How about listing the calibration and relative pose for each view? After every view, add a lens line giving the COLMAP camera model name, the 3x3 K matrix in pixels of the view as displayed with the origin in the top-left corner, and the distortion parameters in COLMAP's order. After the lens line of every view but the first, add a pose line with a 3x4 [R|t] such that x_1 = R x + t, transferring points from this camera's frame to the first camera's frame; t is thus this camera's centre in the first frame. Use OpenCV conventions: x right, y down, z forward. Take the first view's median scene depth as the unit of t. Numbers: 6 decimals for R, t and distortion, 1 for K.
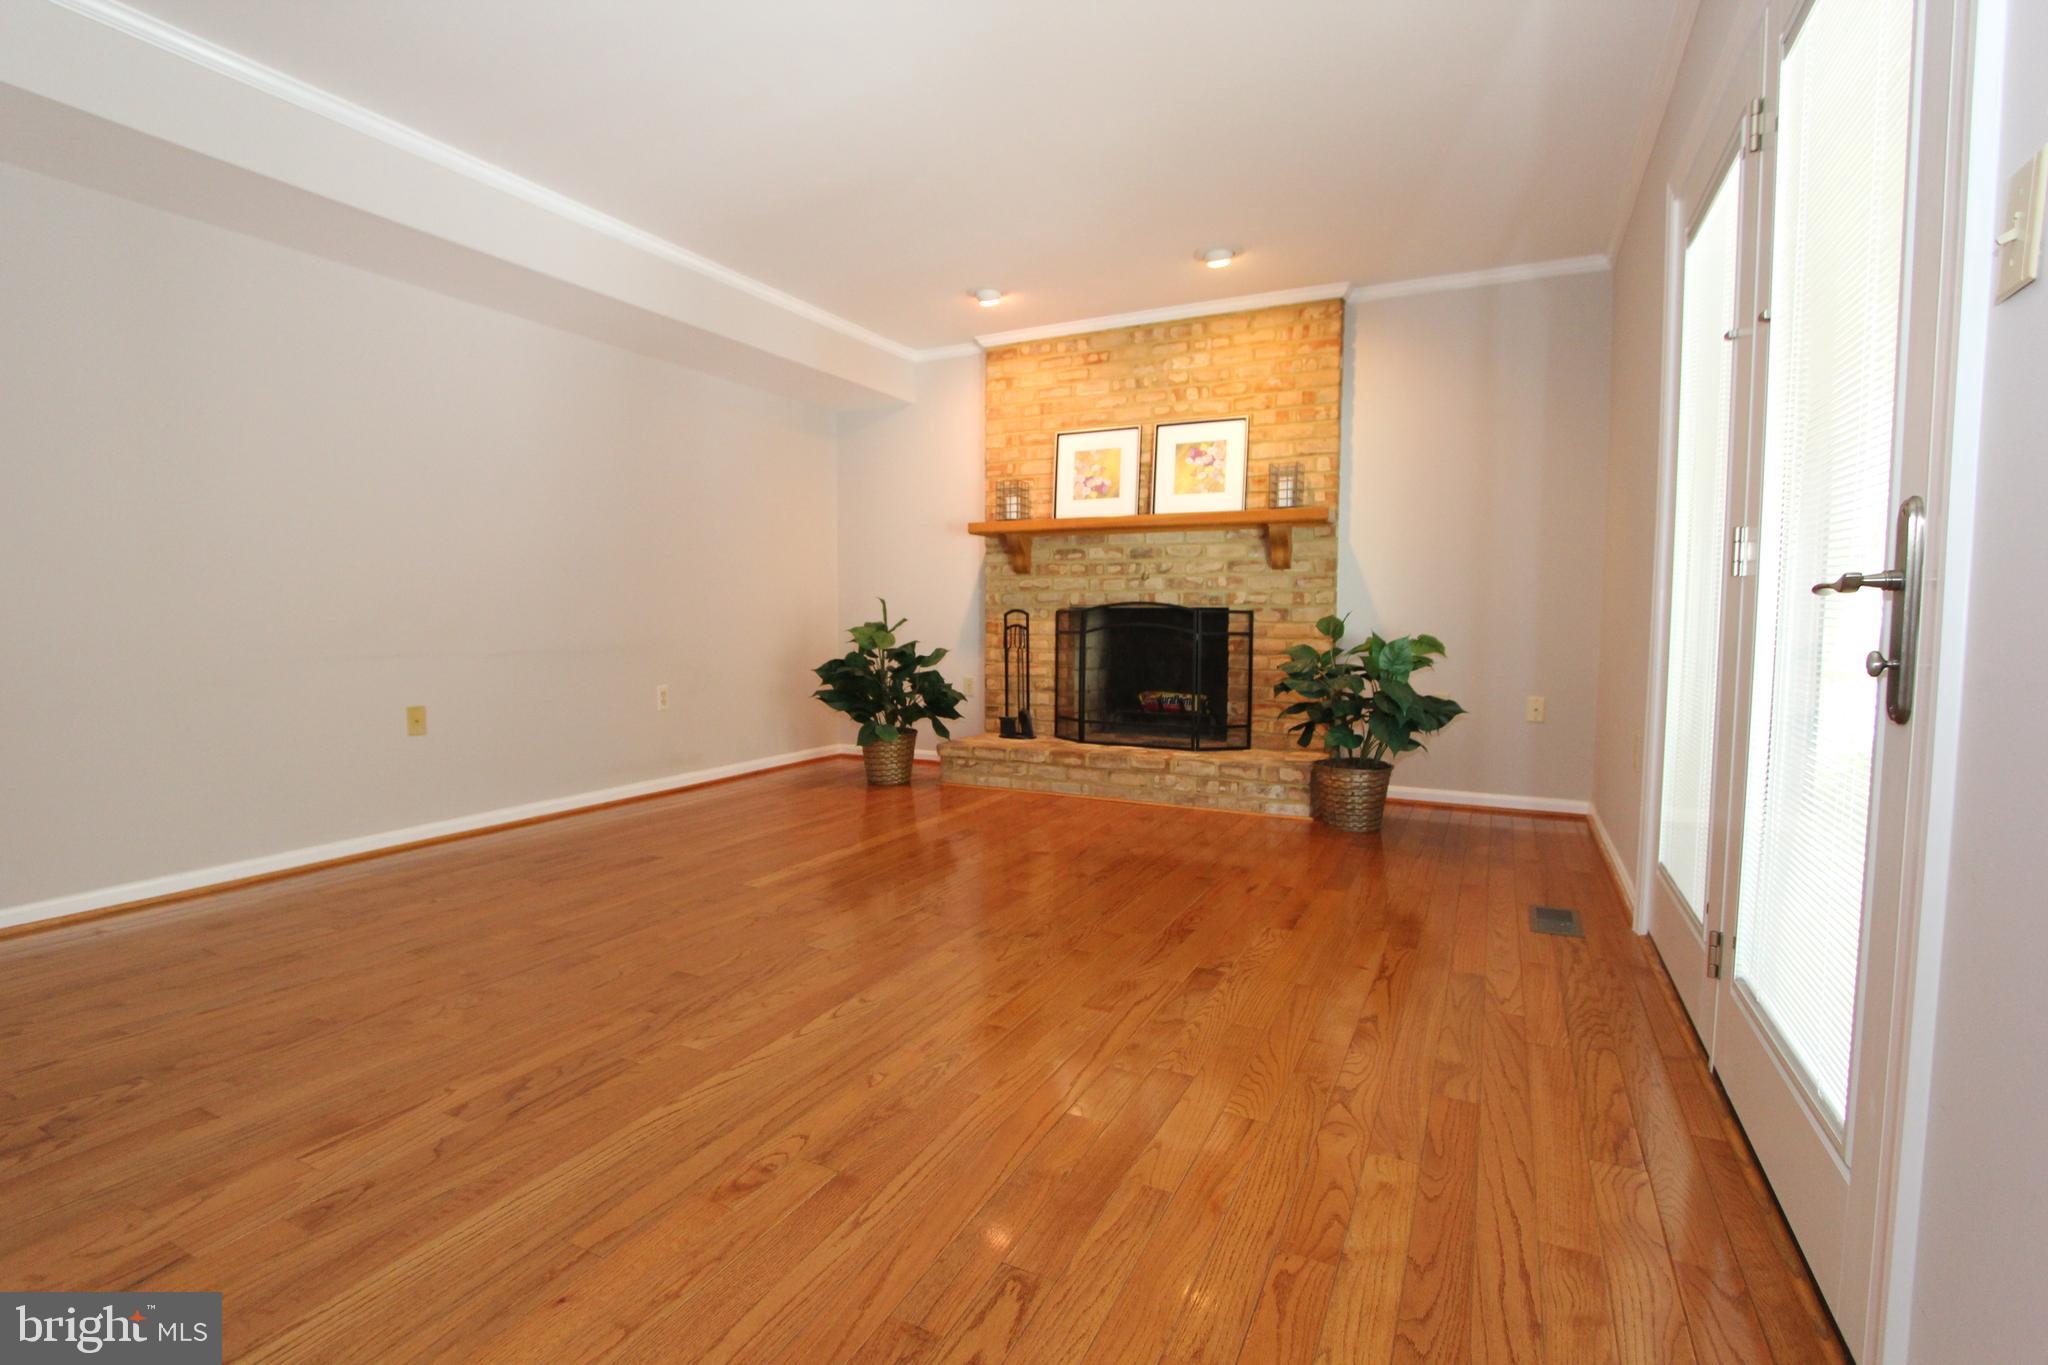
lens RADIAL K [[949.0, 0, 1017.1], [0, 949.0, 679.7], [0, 0, 1]] dist [-0.022273, 0.005035]
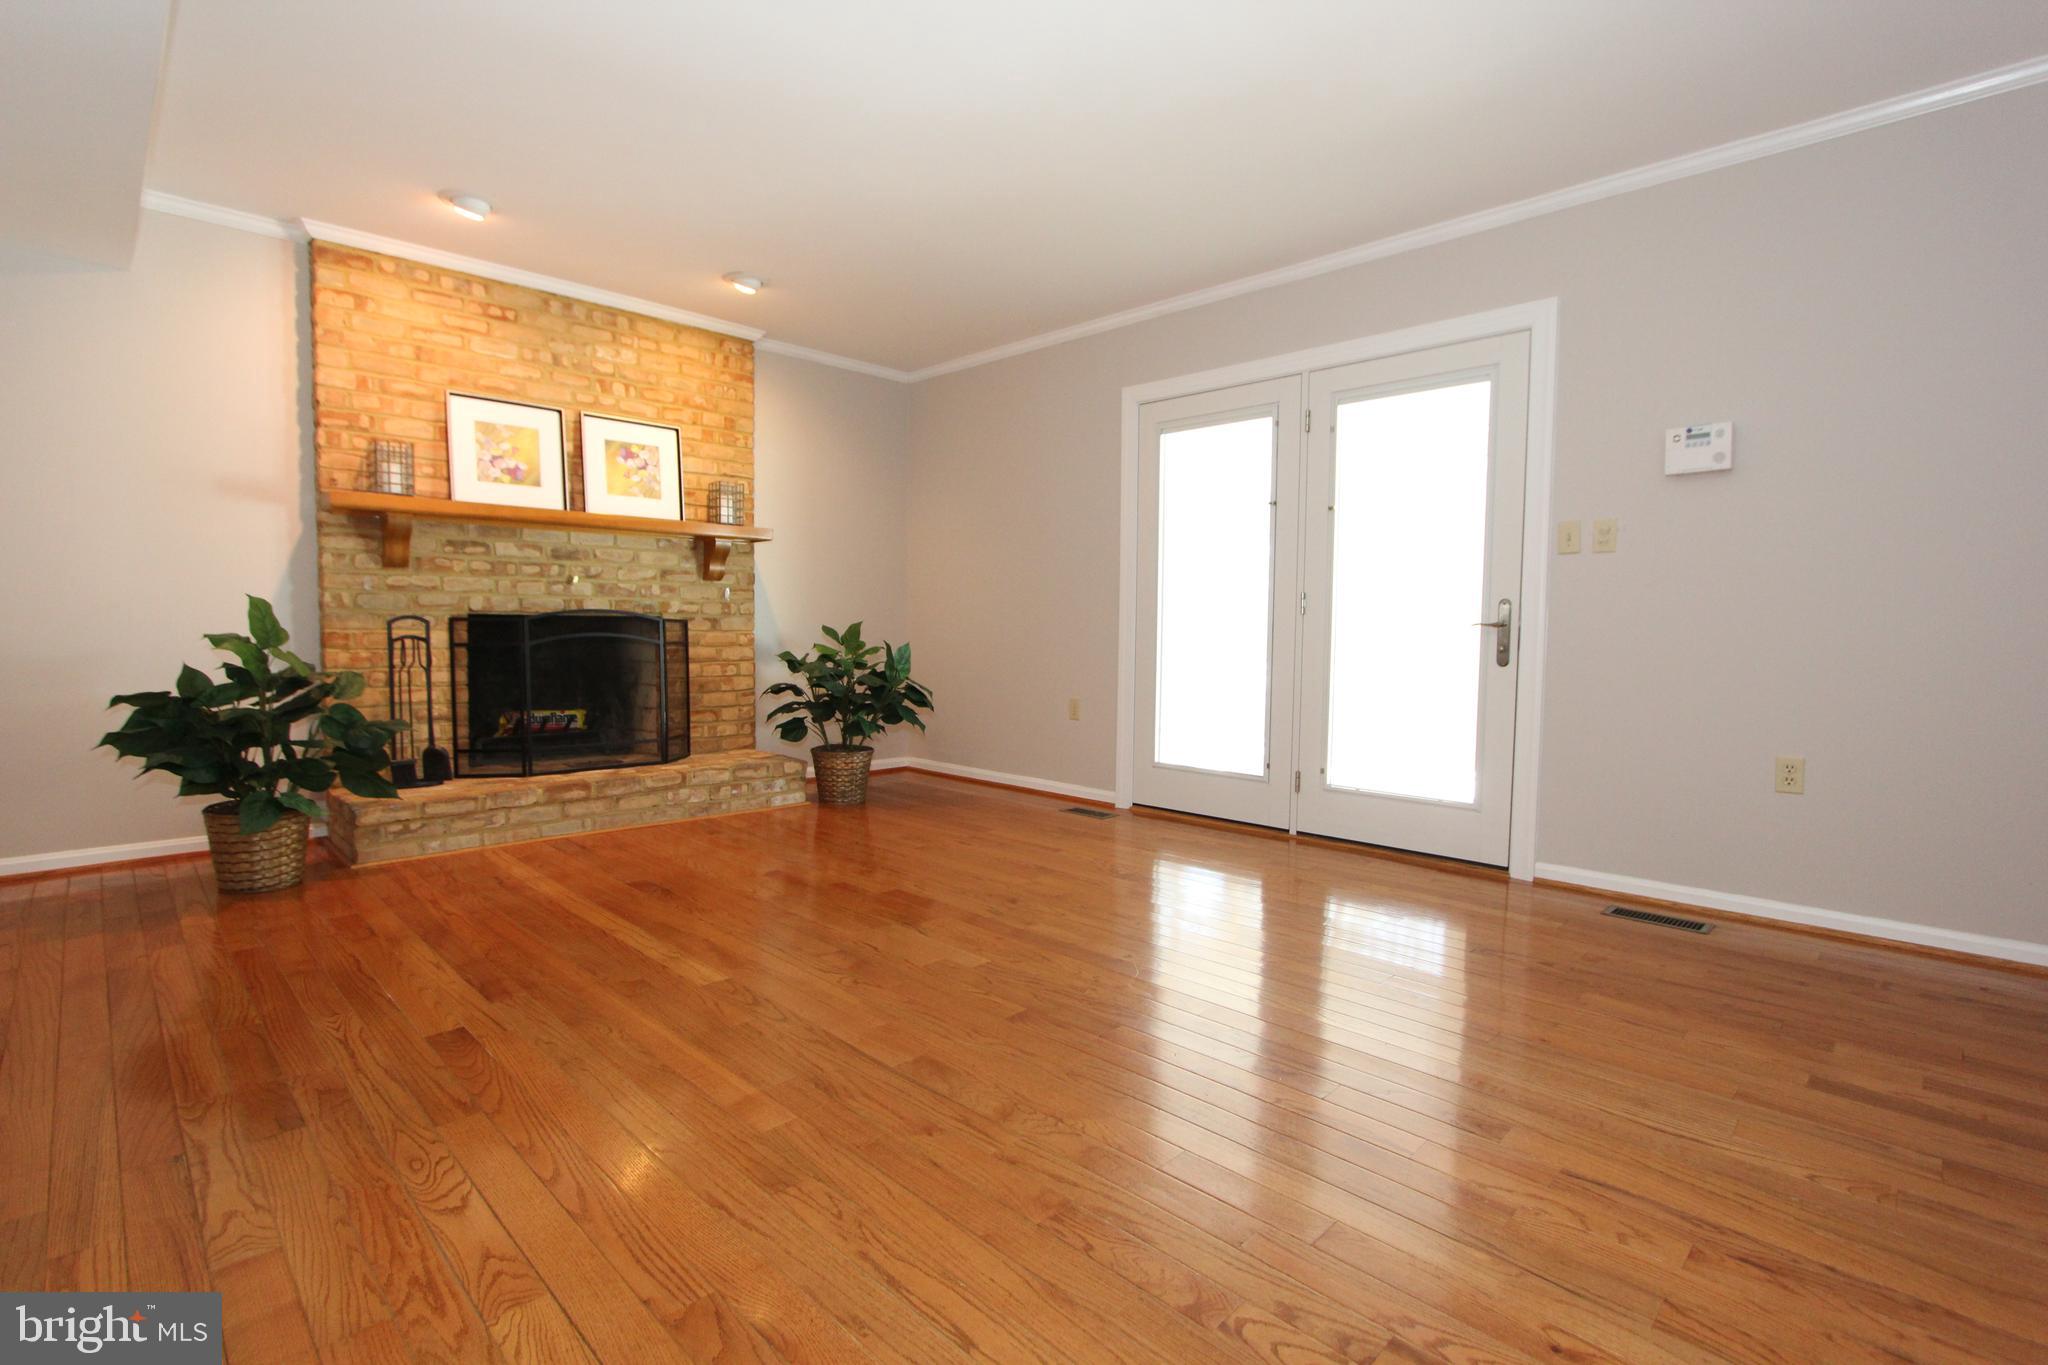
lens RADIAL K [[949.0, 0, 1013.5], [0, 949.0, 685.0], [0, 0, 1]] dist [-0.022273, 0.005035]
pose [[0.317328, -0.058343, 0.946519, -0.594129], [0.055141, 0.997552, 0.043002, -0.026639], [-0.946711, 0.038546, 0.319769, 0.336065]]
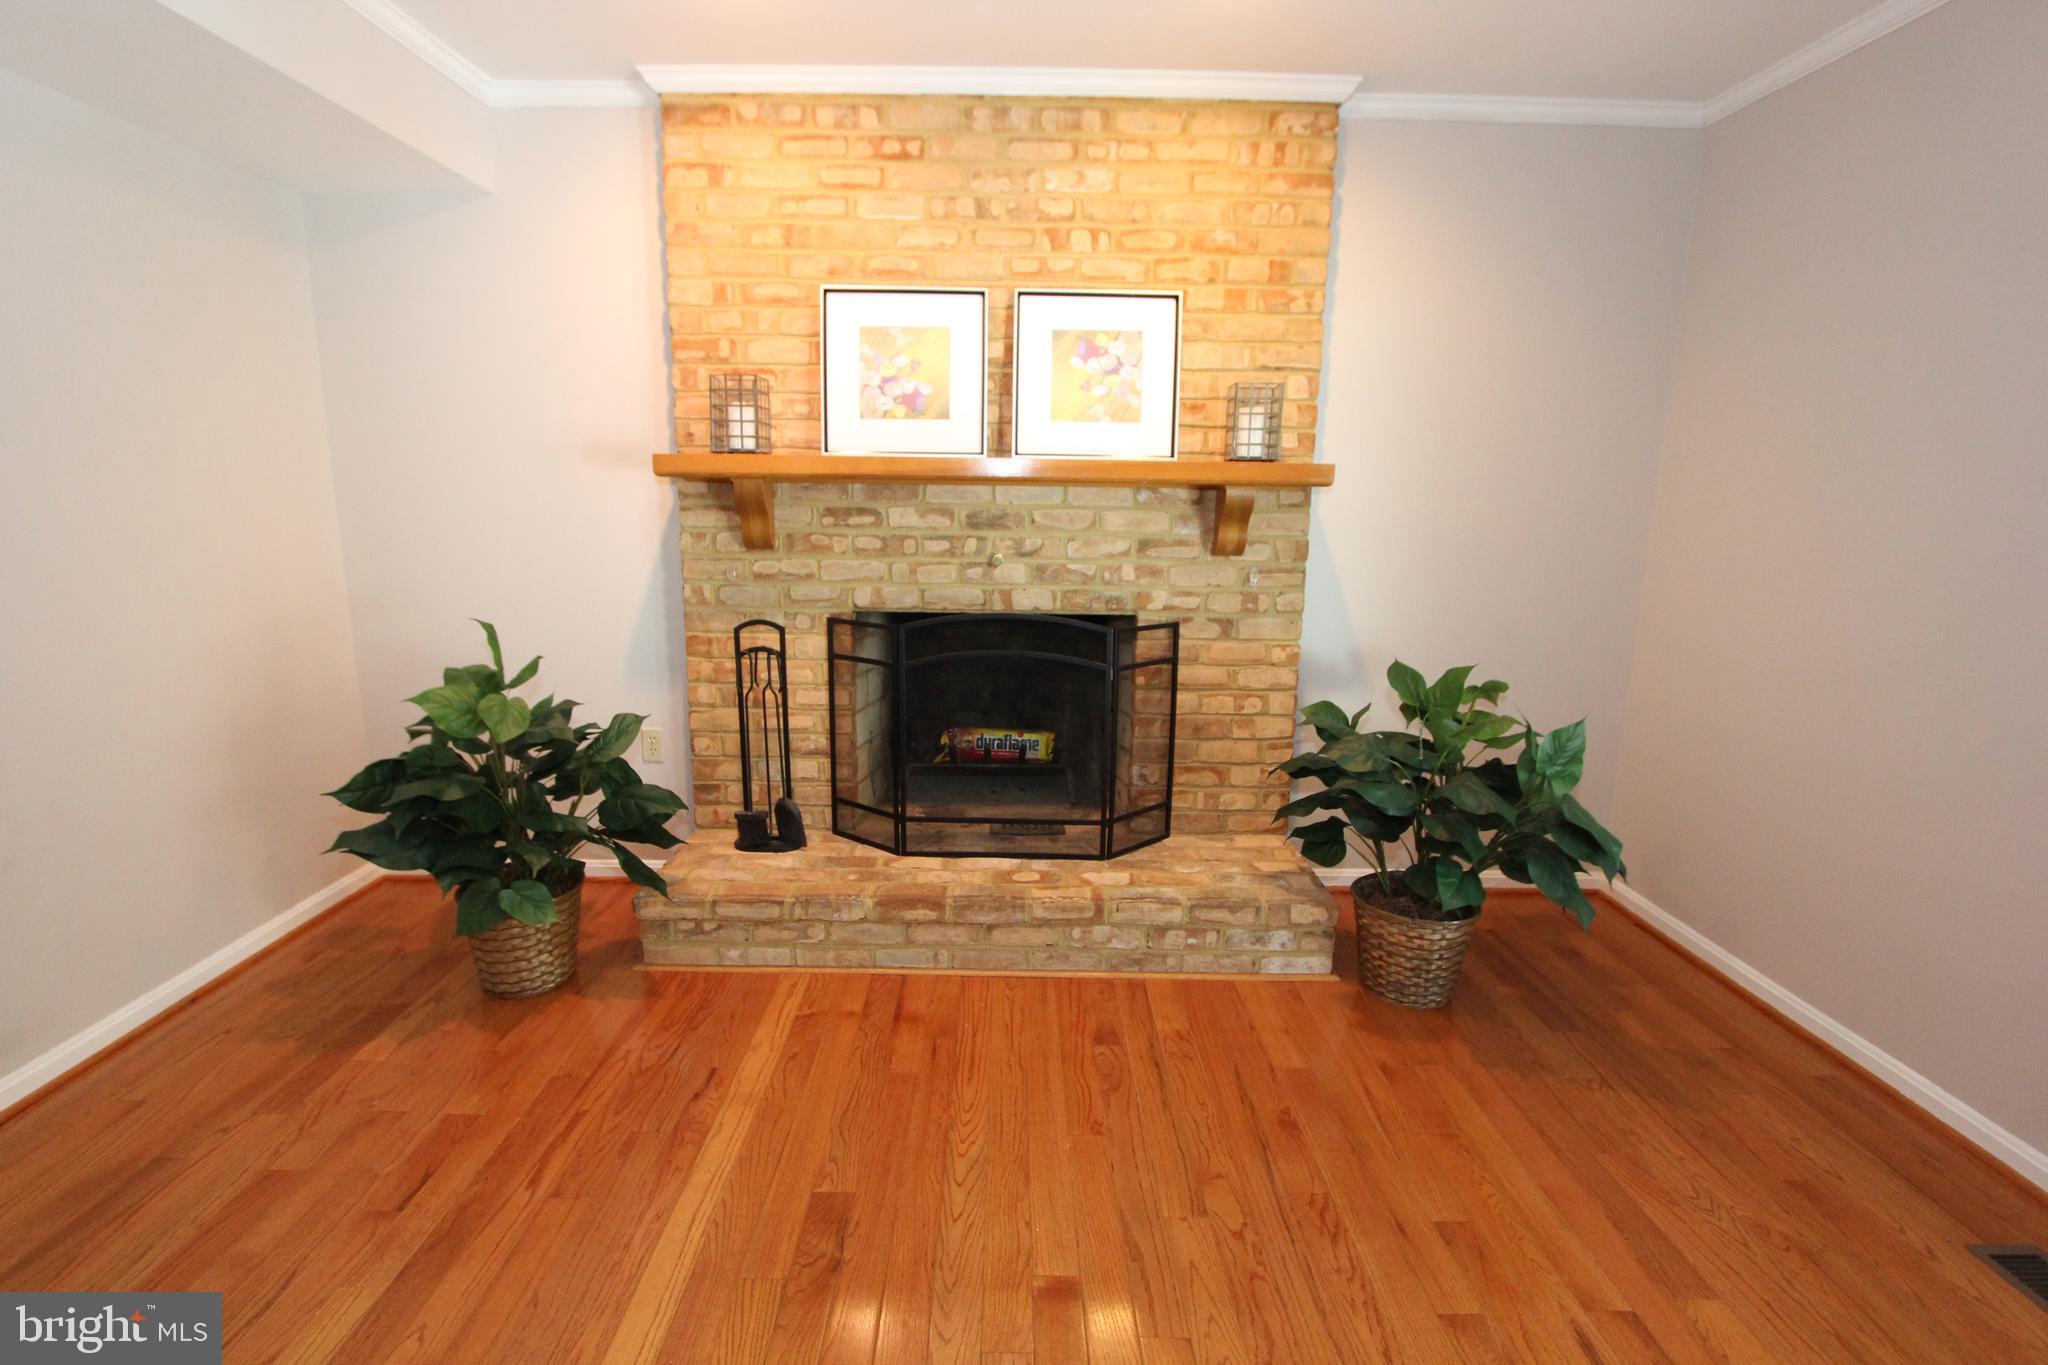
lens RADIAL K [[949.0, 0, 1007.9], [0, 949.0, 679.9], [0, 0, 1]] dist [-0.022273, 0.005035]
pose [[0.891815, -0.079133, 0.445426, -0.125950], [0.019686, 0.990438, 0.136545, -0.118967], [-0.451972, -0.113004, 0.884845, 0.486752]]
